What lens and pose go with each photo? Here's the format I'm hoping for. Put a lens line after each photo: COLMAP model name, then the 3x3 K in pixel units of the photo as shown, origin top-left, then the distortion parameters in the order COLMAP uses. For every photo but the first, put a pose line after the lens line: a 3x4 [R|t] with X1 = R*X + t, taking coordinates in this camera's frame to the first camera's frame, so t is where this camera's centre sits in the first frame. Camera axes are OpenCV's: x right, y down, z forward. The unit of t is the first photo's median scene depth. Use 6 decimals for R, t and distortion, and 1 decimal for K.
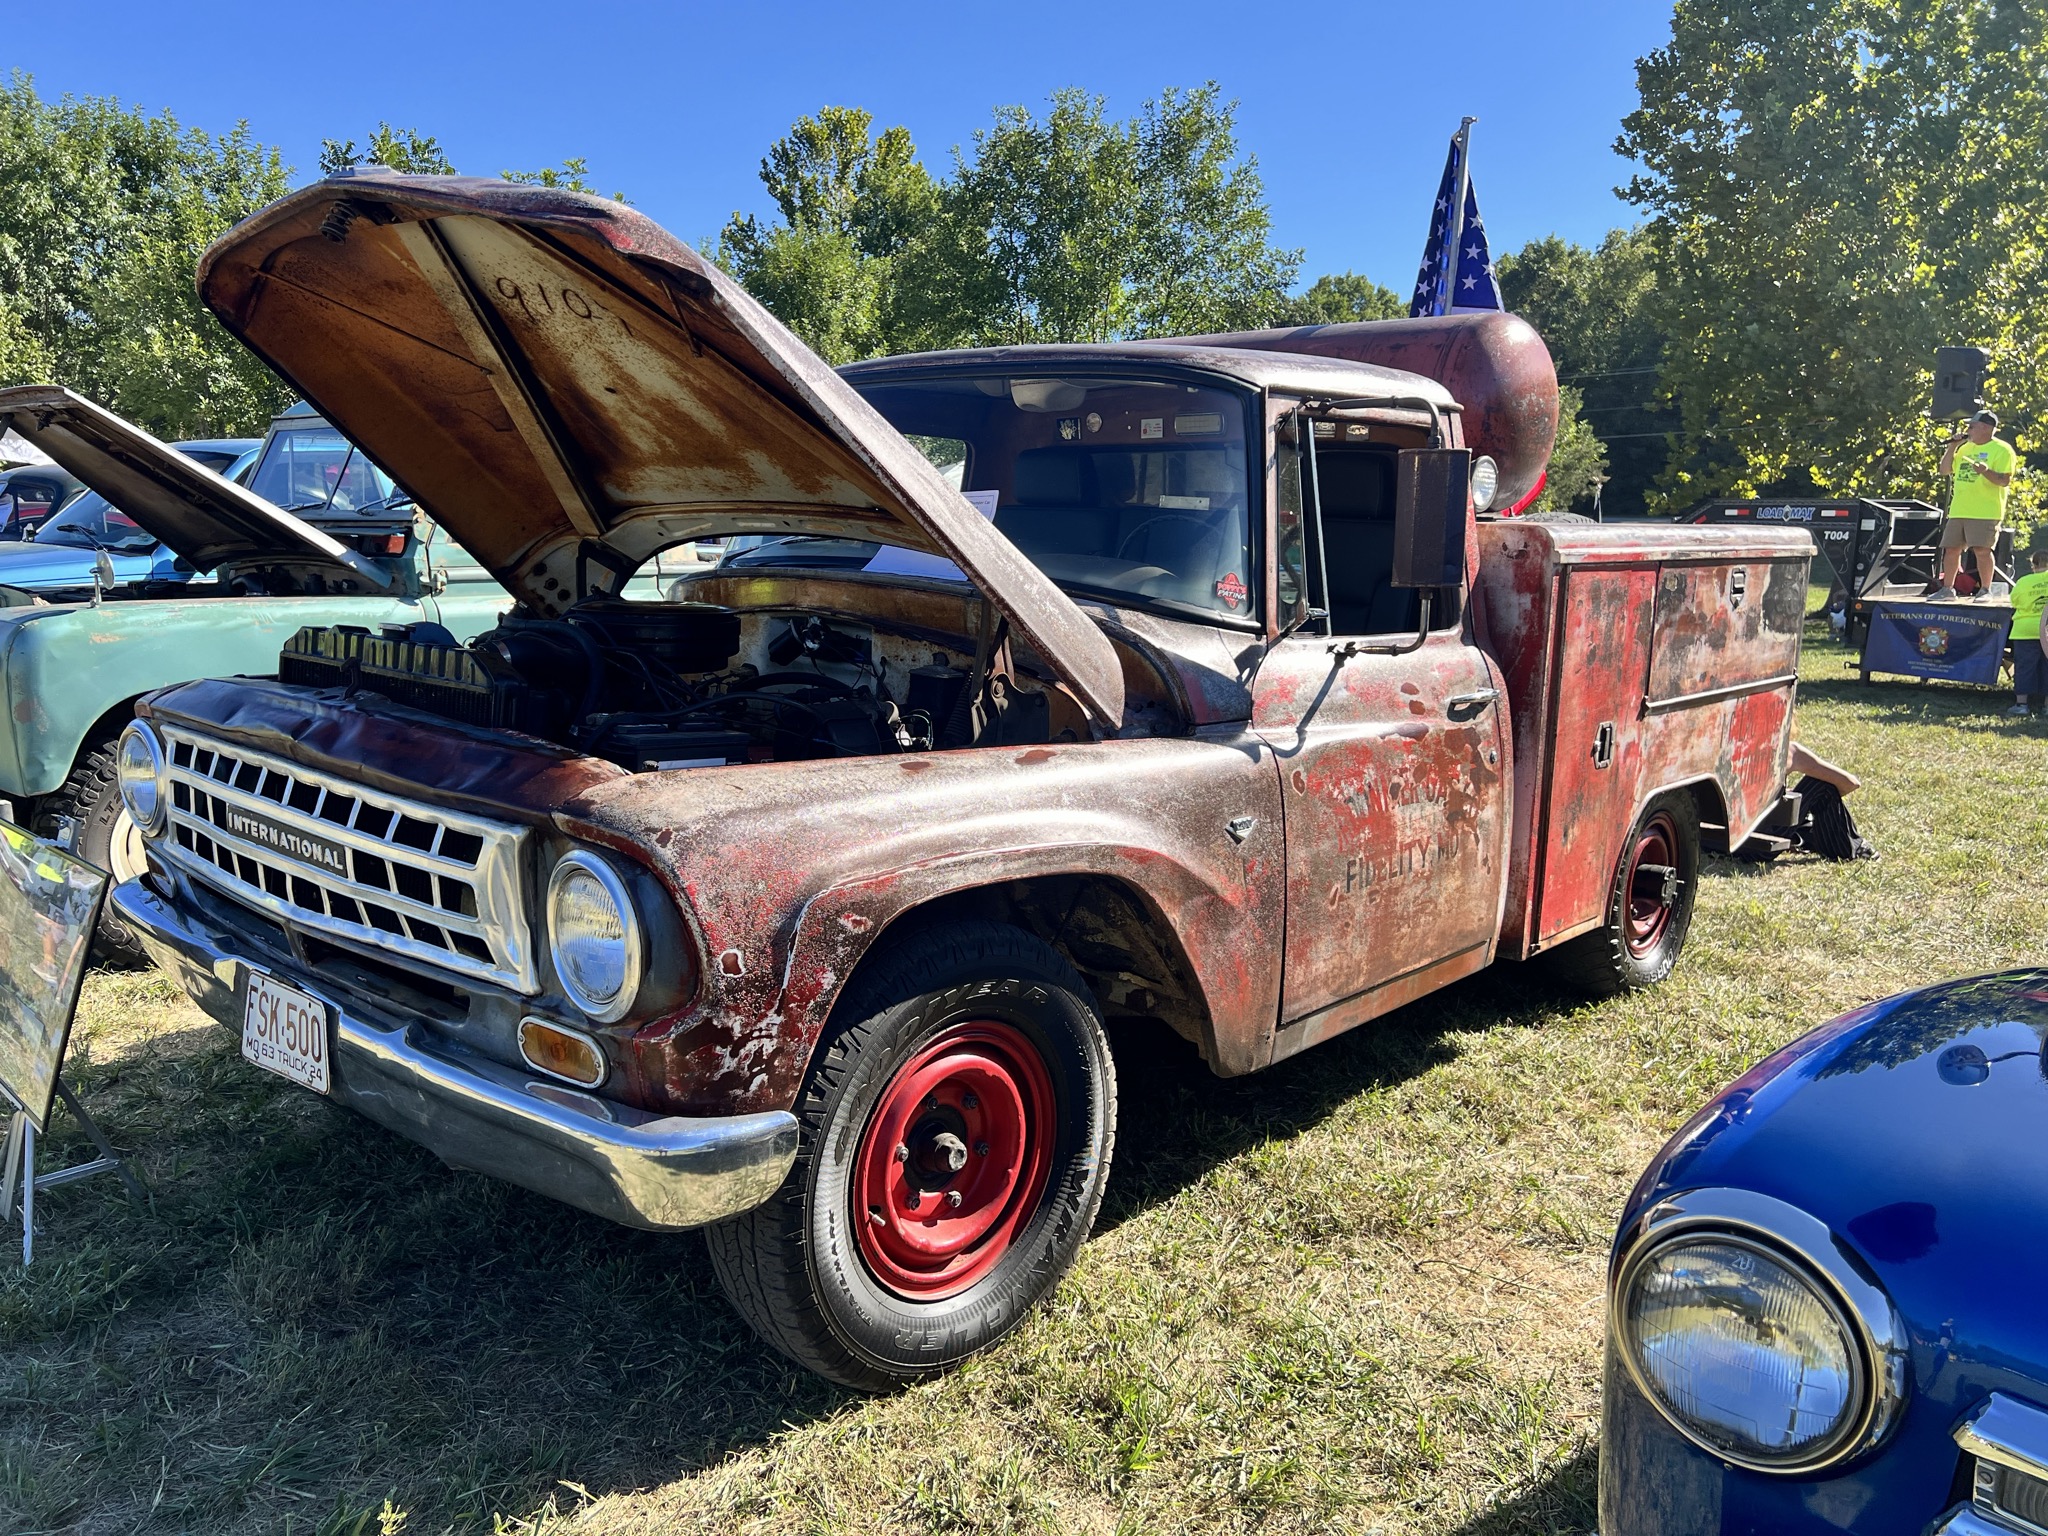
lens RADIAL K [[1551.8, 0, 1018.7], [0, 1551.8, 765.7], [0, 0, 1]] dist [0.065306, -0.068793]
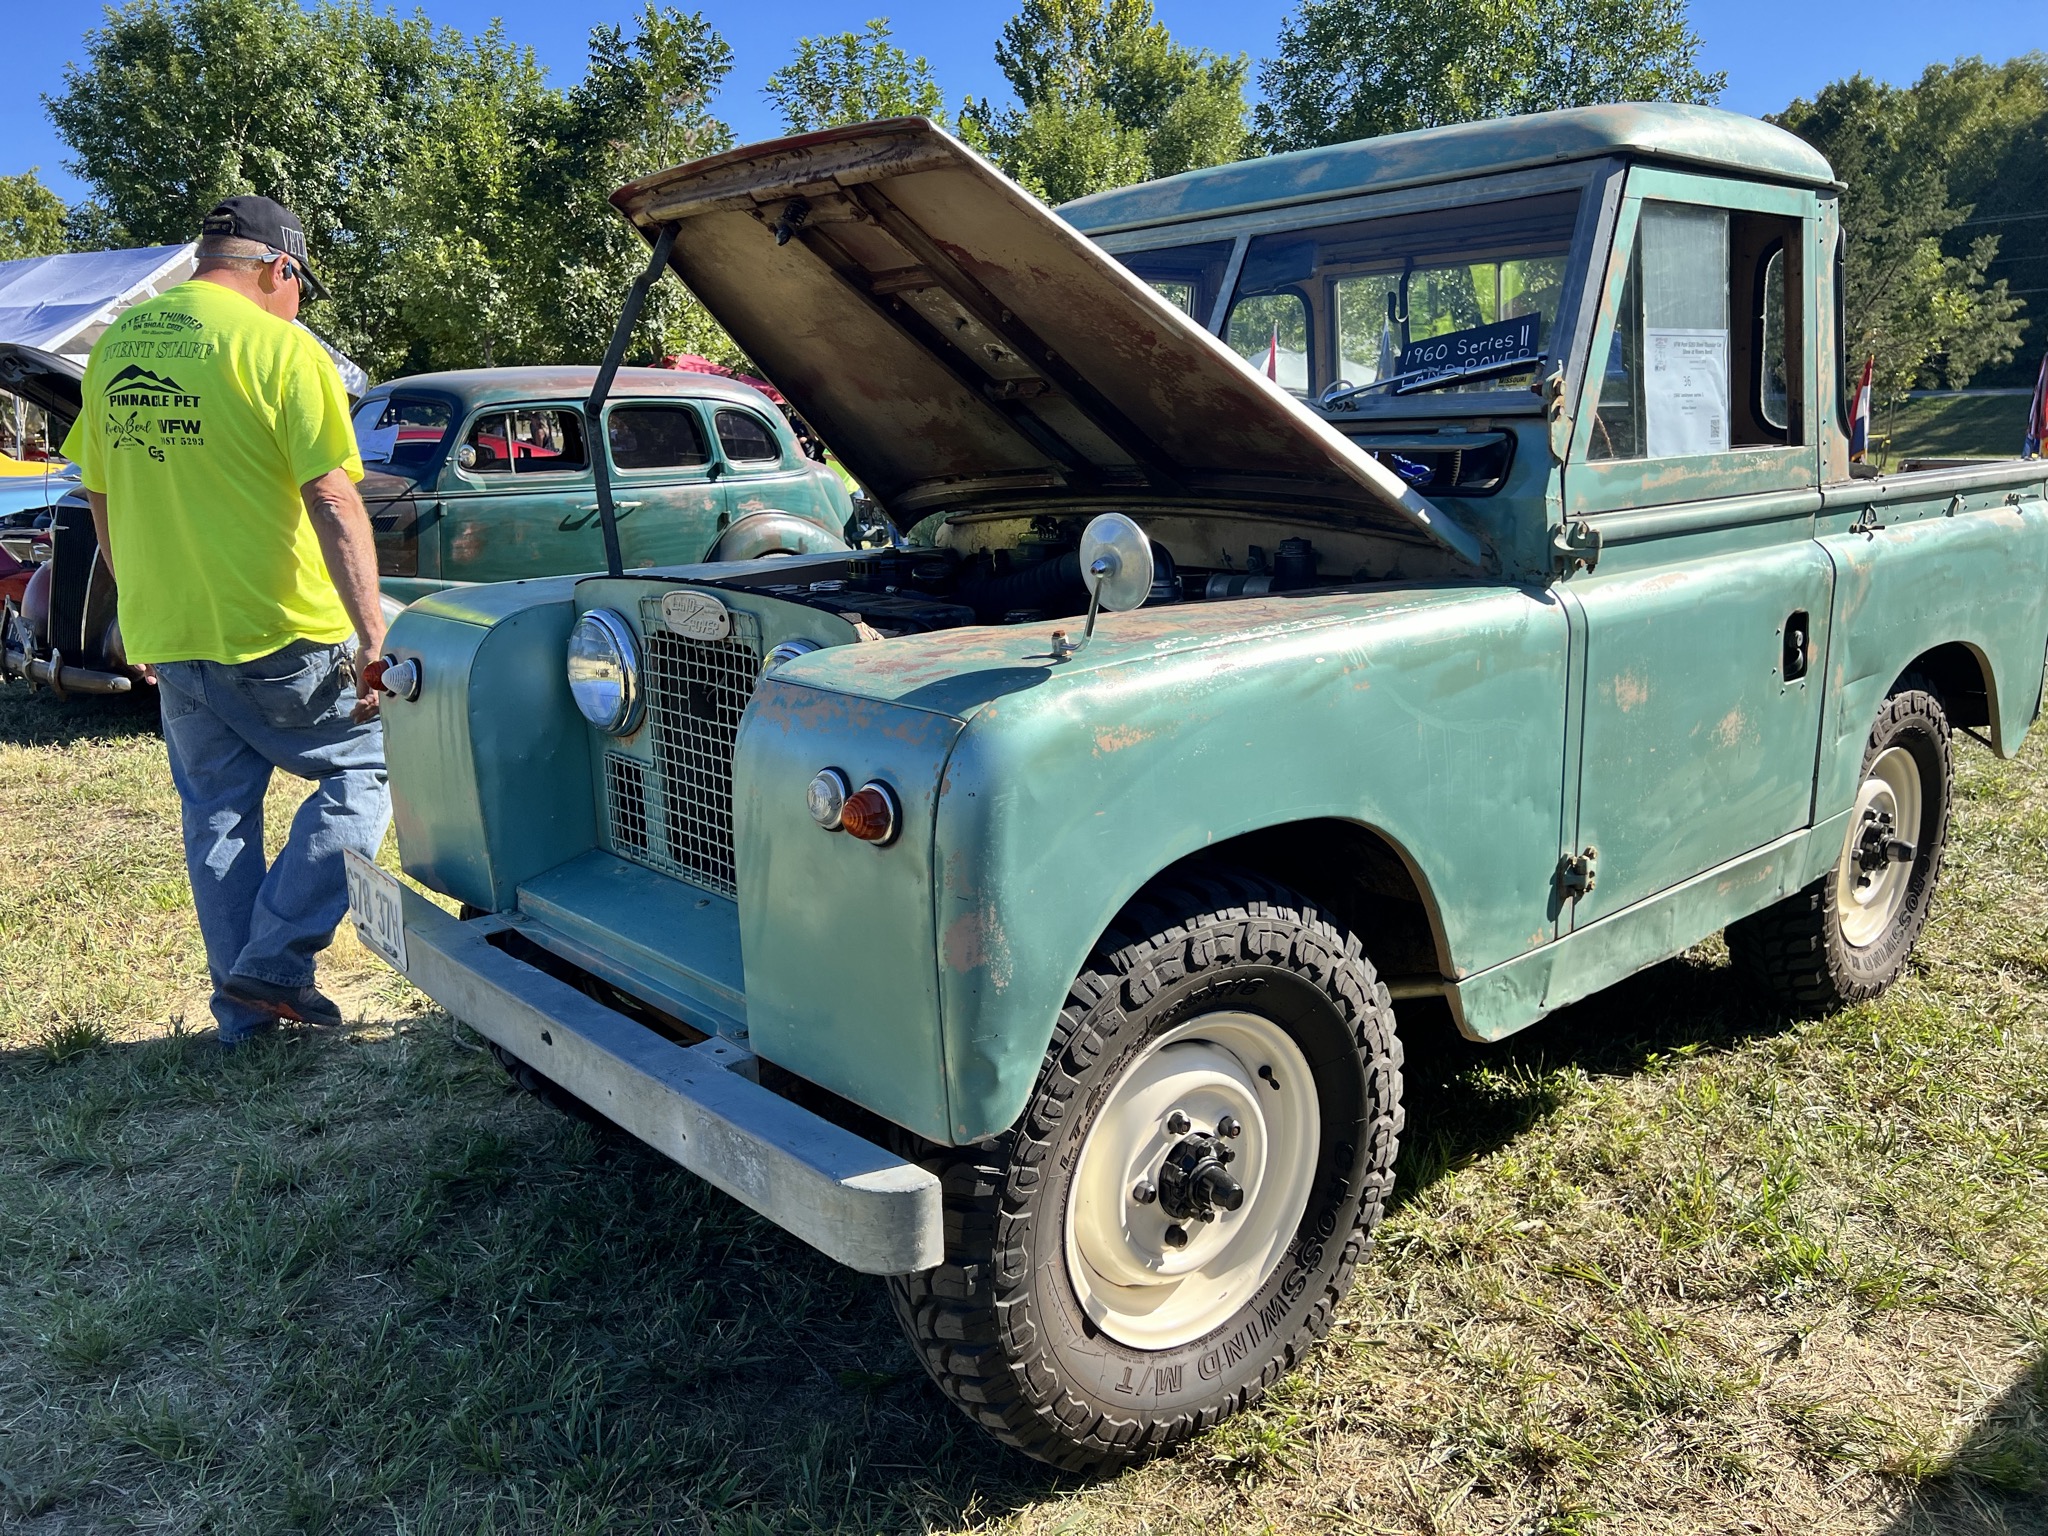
lens RADIAL K [[1551.8, 0, 1033.9], [0, 1551.8, 770.9], [0, 0, 1]] dist [0.065306, -0.068793]
pose [[0.993163, -0.008479, -0.116425, -0.094567], [0.015824, 0.997932, 0.062307, -0.016587], [0.115656, -0.063724, 0.991243, 0.104074]]
